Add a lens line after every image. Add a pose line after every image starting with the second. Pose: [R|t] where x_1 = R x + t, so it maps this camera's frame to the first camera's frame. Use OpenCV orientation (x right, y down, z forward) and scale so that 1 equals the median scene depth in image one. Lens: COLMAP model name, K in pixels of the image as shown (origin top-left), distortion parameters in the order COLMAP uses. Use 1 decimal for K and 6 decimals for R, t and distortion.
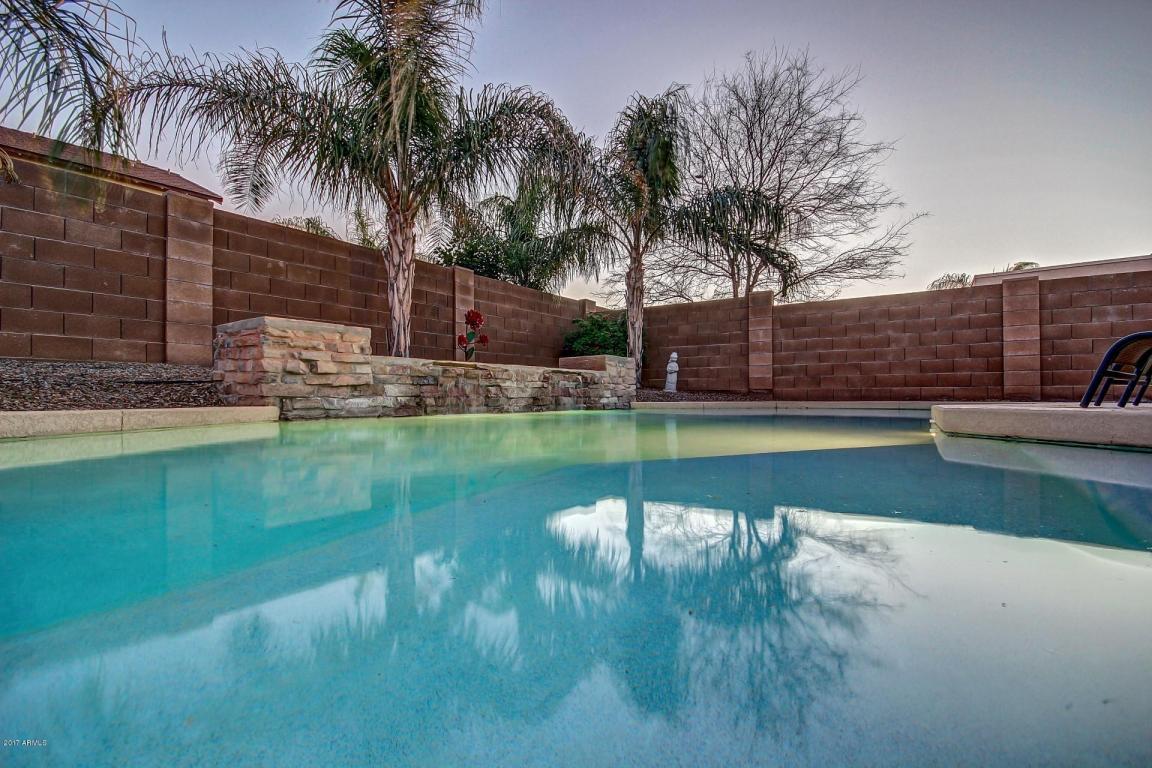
lens RADIAL K [[532.7, 0, 574.3], [0, 532.7, 388.9], [0, 0, 1]] dist [-0.000954, 0.000219]
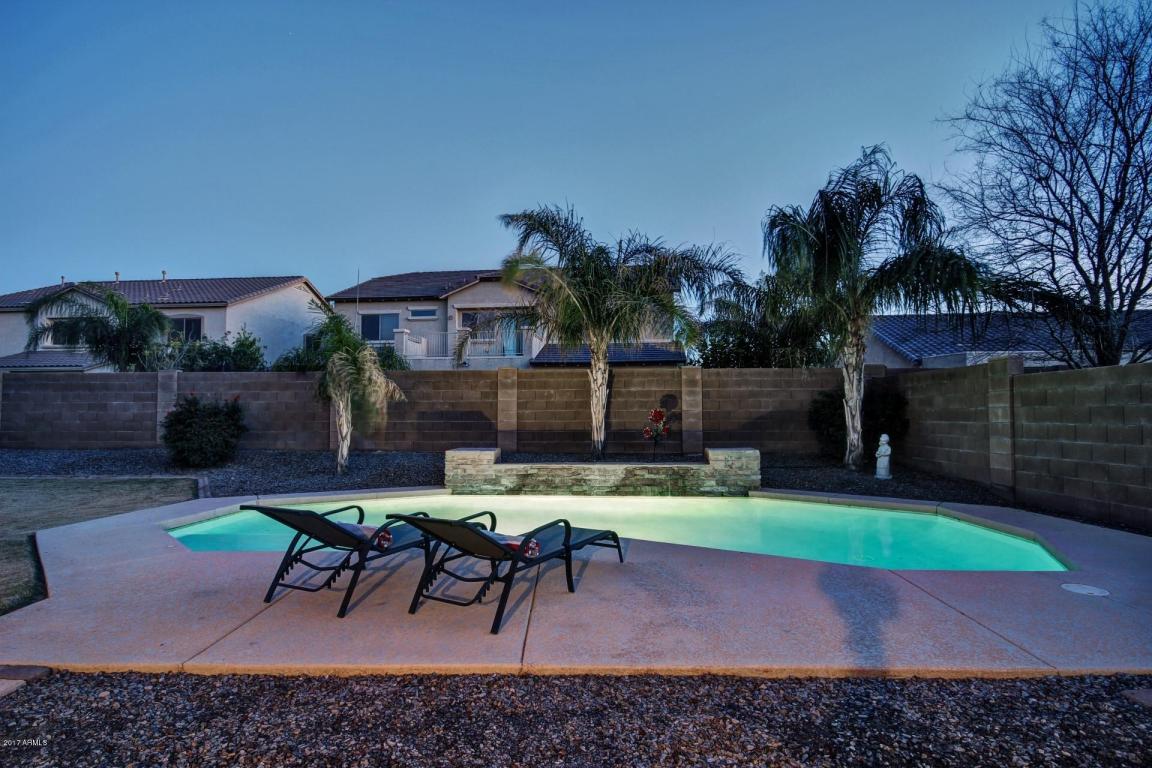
lens RADIAL K [[585.0, 0, 574.9], [0, 585.0, 384.7], [0, 0, 1]] dist [-0.001888, 0.000906]
pose [[0.530526, -0.042280, -0.846614, 0.817428], [0.016554, 0.999082, -0.039521, -0.132523], [0.847507, 0.006952, 0.530739, 0.032922]]
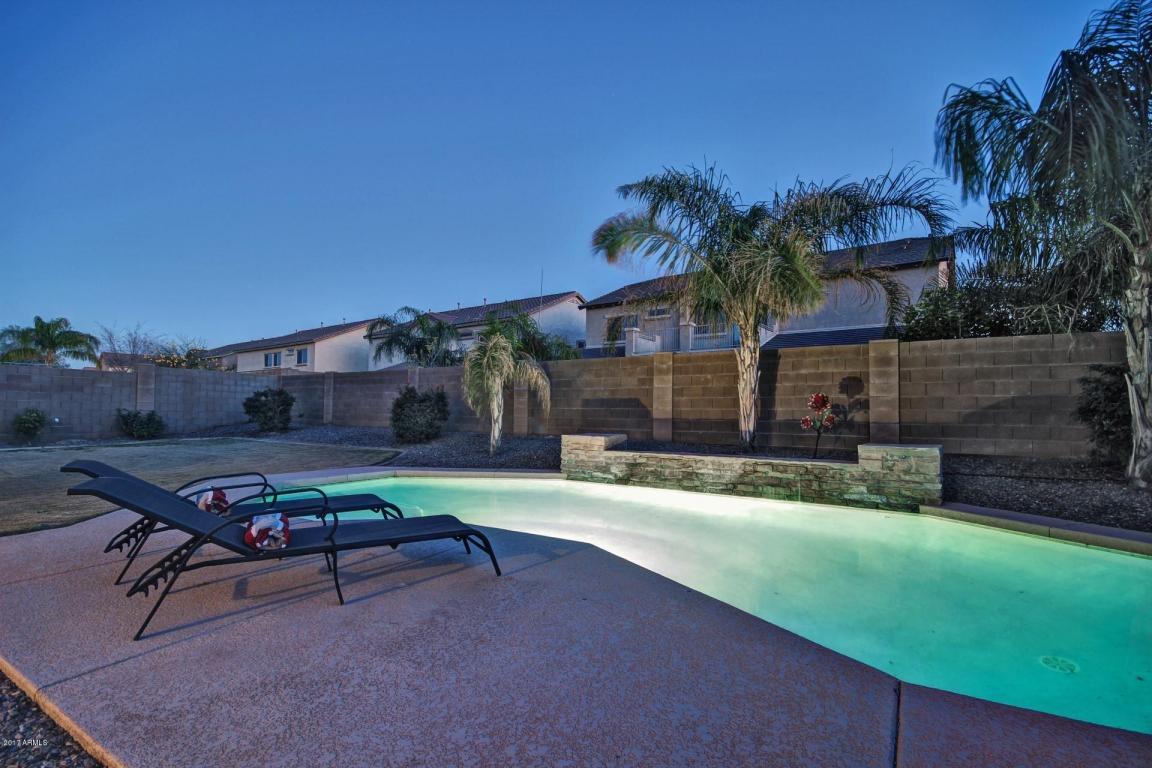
lens RADIAL K [[532.7, 0, 576.4], [0, 532.7, 391.2], [0, 0, 1]] dist [-0.000954, 0.000219]
pose [[0.042178, -0.036071, -0.998459, 0.745582], [0.008472, 0.999325, -0.035745, -0.101514], [0.999074, -0.006951, 0.042455, 0.393945]]
